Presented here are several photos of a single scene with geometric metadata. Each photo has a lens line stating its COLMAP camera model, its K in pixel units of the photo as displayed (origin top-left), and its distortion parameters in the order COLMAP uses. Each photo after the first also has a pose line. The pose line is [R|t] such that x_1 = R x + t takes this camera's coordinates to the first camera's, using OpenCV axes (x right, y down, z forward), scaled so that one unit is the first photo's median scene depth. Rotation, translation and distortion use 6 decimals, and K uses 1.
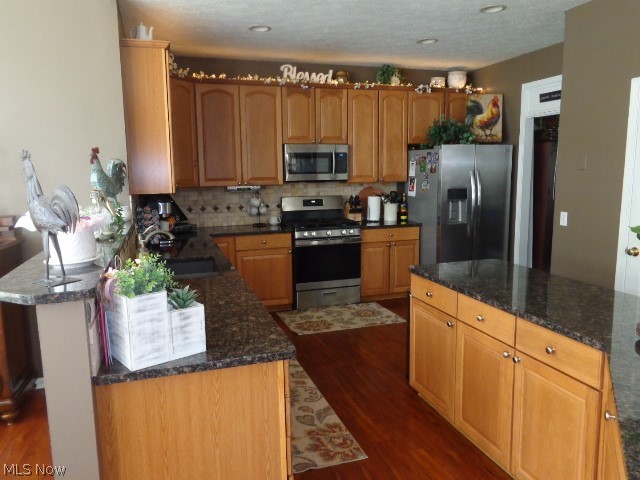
lens RADIAL K [[480.7, 0, 320.0], [0, 480.7, 240.0], [0, 0, 1]] dist [0.003976, 0.001464]
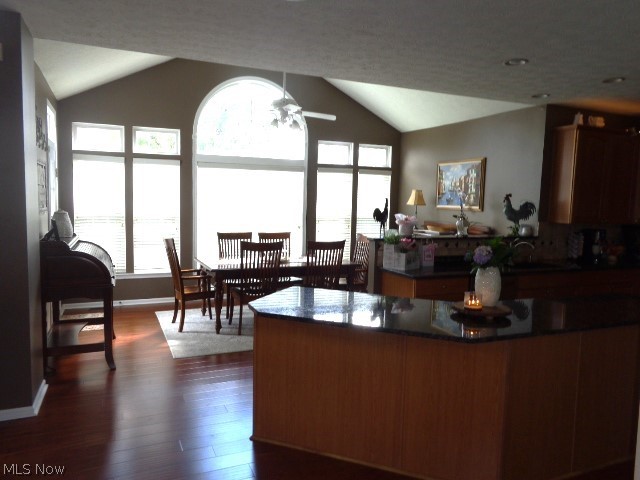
lens RADIAL K [[480.7, 0, 320.0], [0, 480.7, 240.0], [0, 0, 1]] dist [0.003976, 0.001464]
pose [[0.101333, 0.115686, -0.988103, 2.430064], [-0.174143, 0.979944, 0.096872, -0.127602], [0.979493, 0.162255, 0.119446, 0.158124]]
